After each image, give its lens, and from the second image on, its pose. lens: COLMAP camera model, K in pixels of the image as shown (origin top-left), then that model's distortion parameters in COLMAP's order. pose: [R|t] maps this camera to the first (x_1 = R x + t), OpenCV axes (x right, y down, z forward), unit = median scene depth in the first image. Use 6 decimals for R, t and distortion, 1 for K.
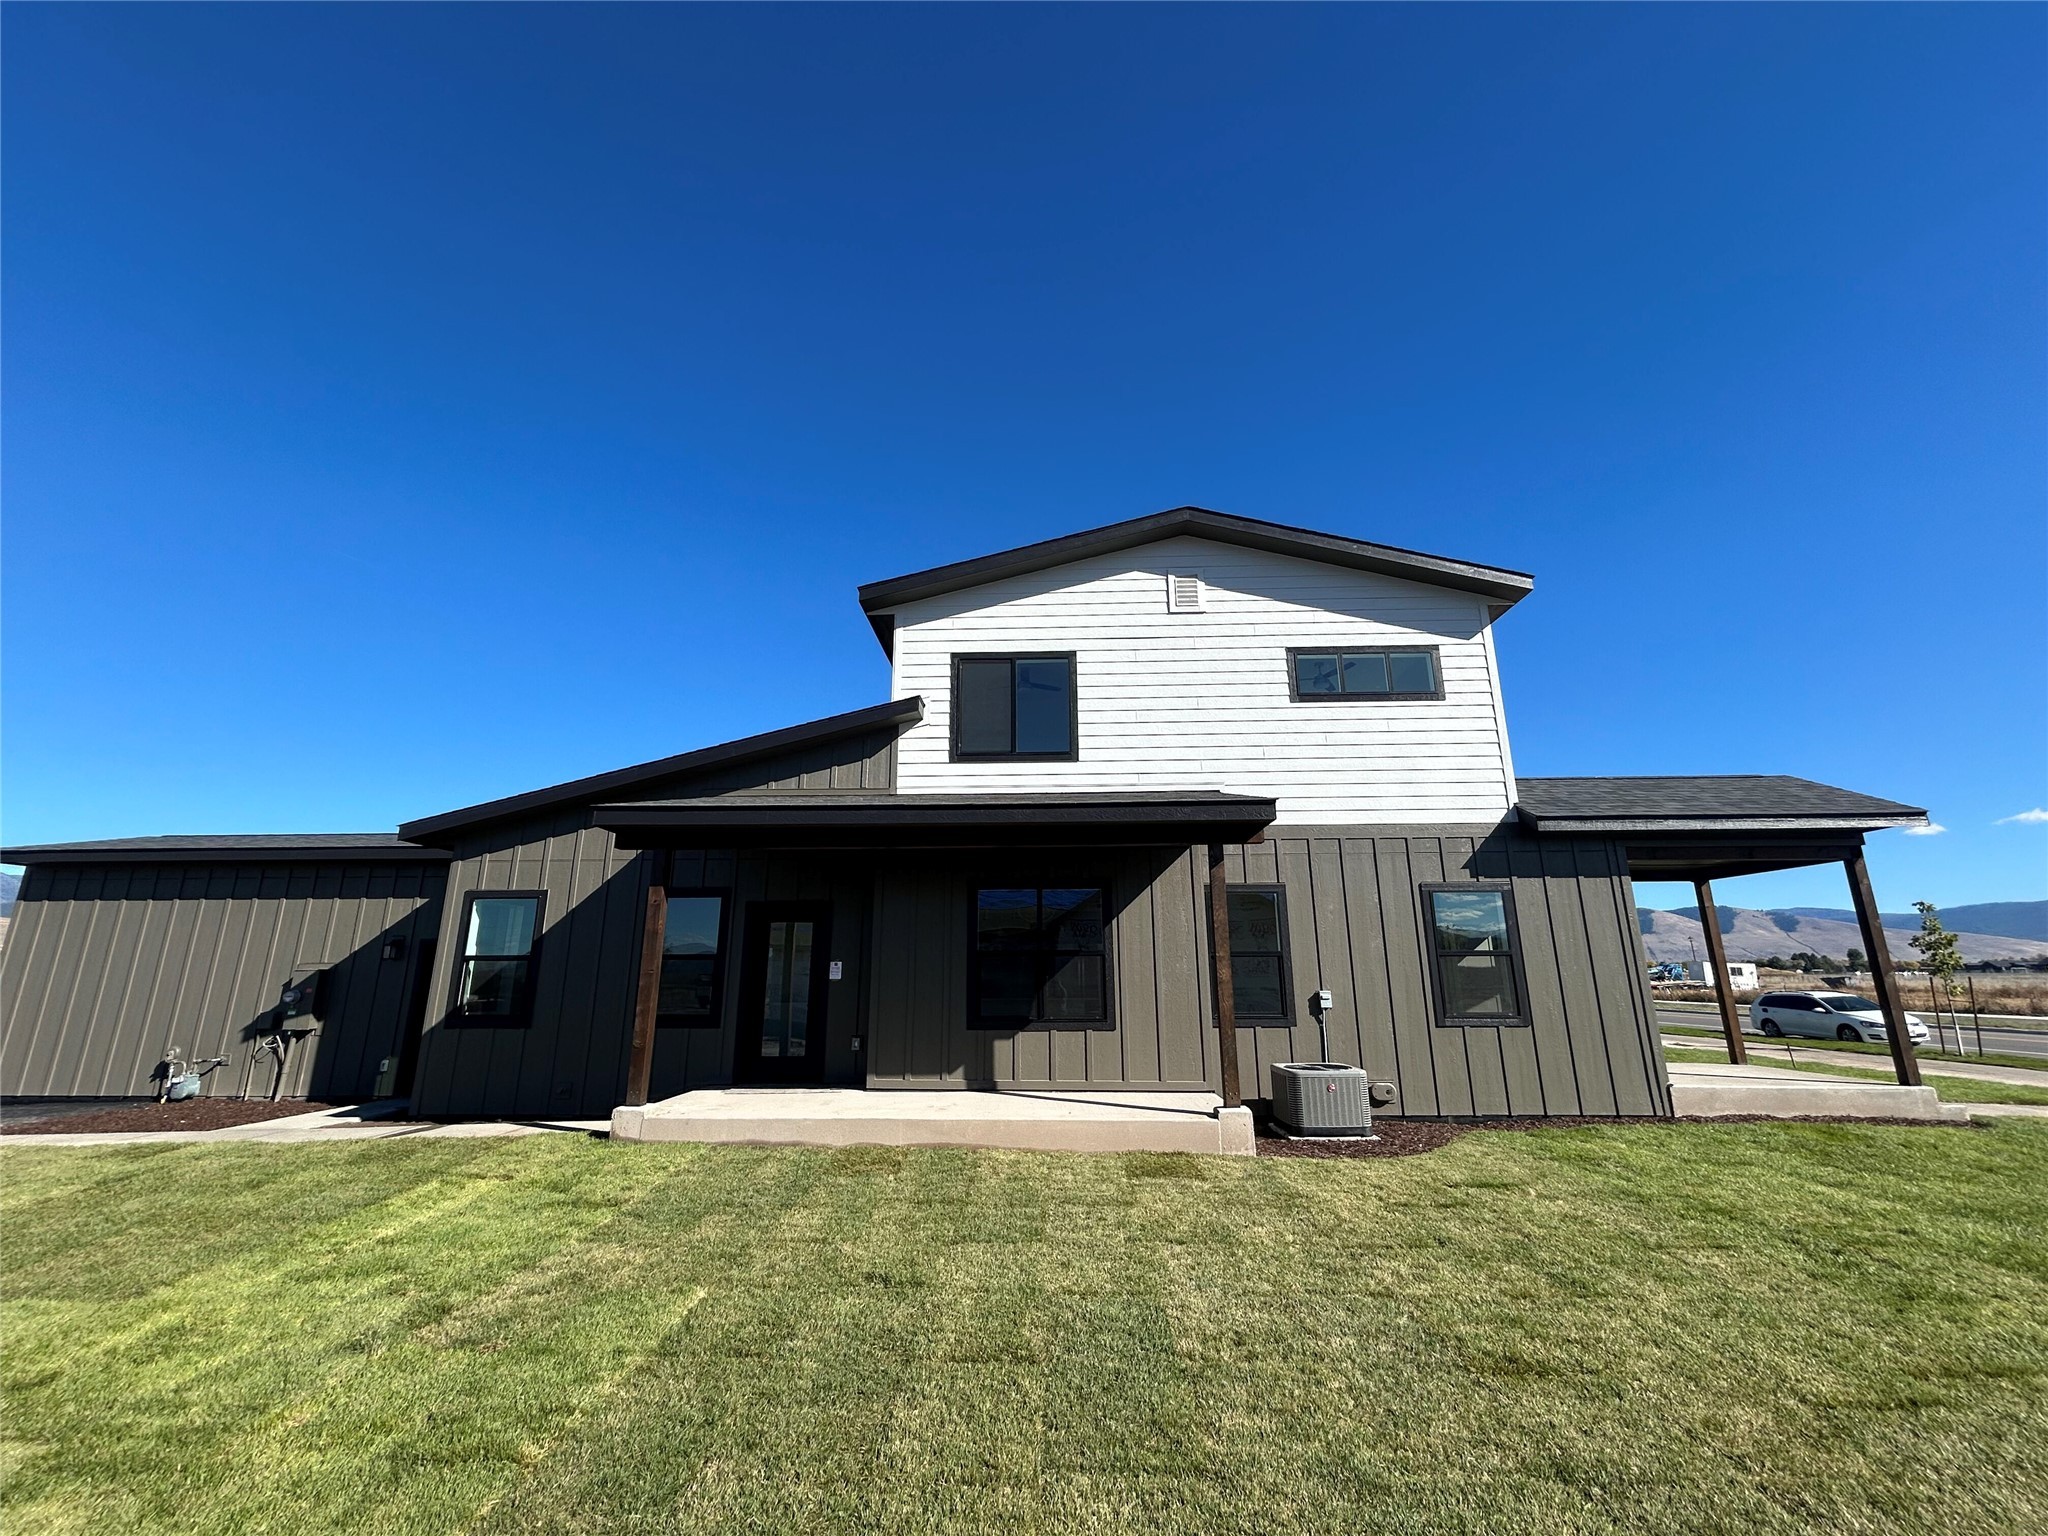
lens RADIAL K [[820.0, 0, 1025.5], [0, 820.0, 761.9], [0, 0, 1]] dist [0.000722, 0.000351]
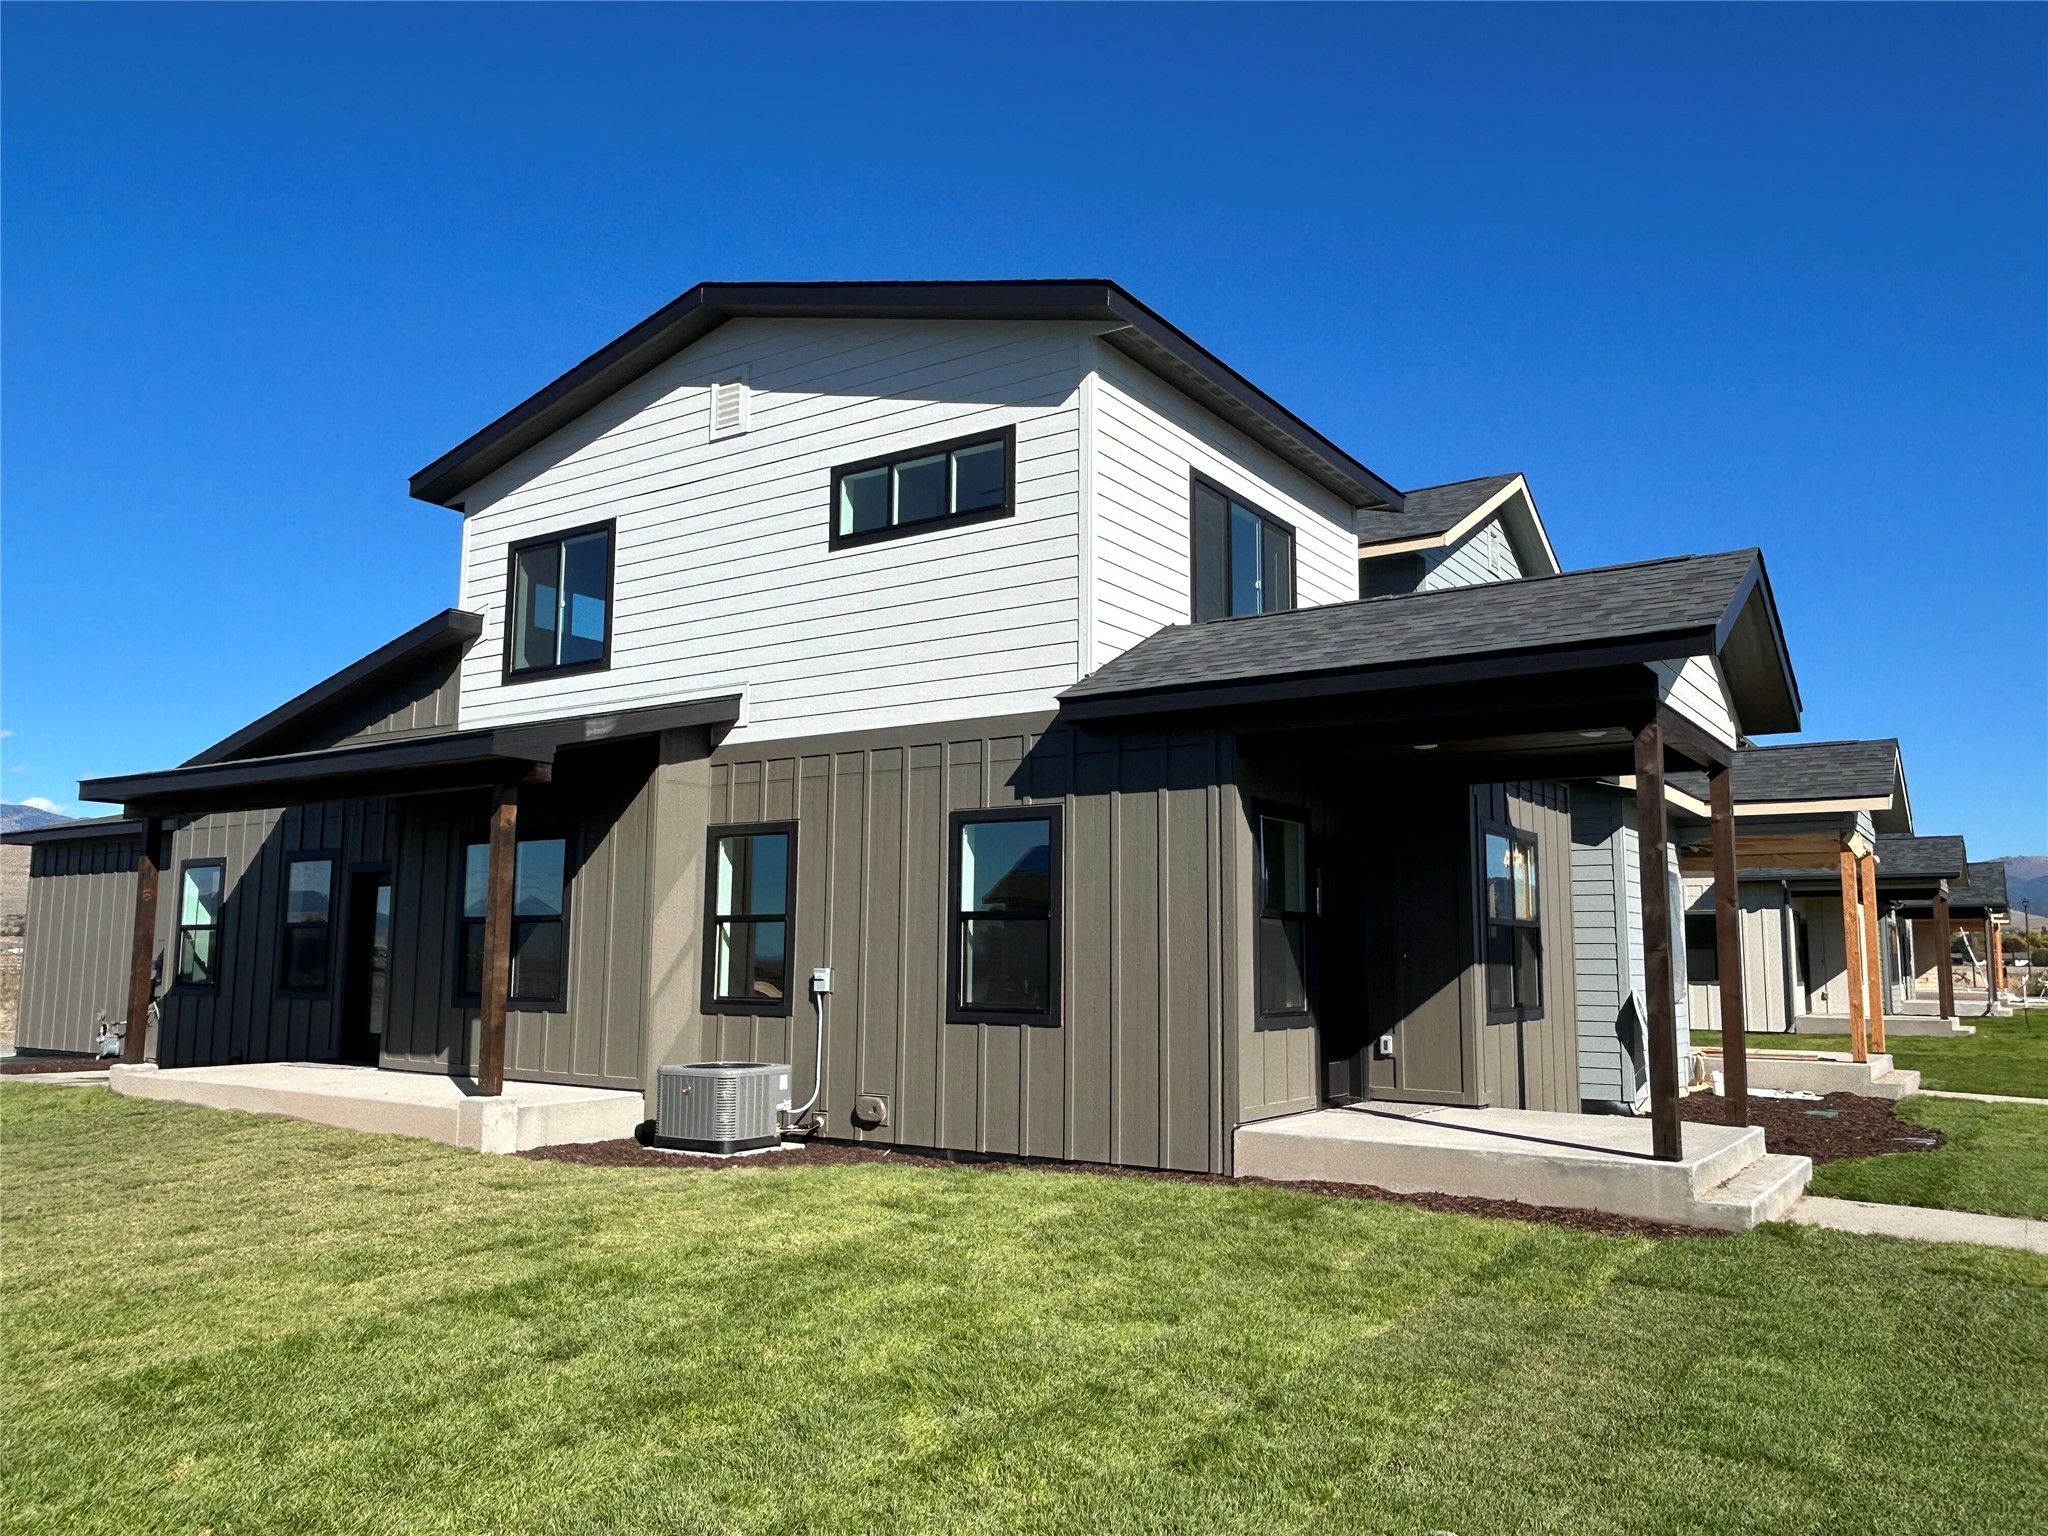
lens RADIAL K [[1505.9, 0, 1024.0], [0, 1505.9, 768.0], [0, 0, 1]] dist [0.007926, 0.000710]
pose [[0.845773, -0.058556, -0.530320, 1.111808], [0.122953, 0.988598, 0.086932, 0.015072], [0.519183, -0.138729, 0.843329, 0.016708]]
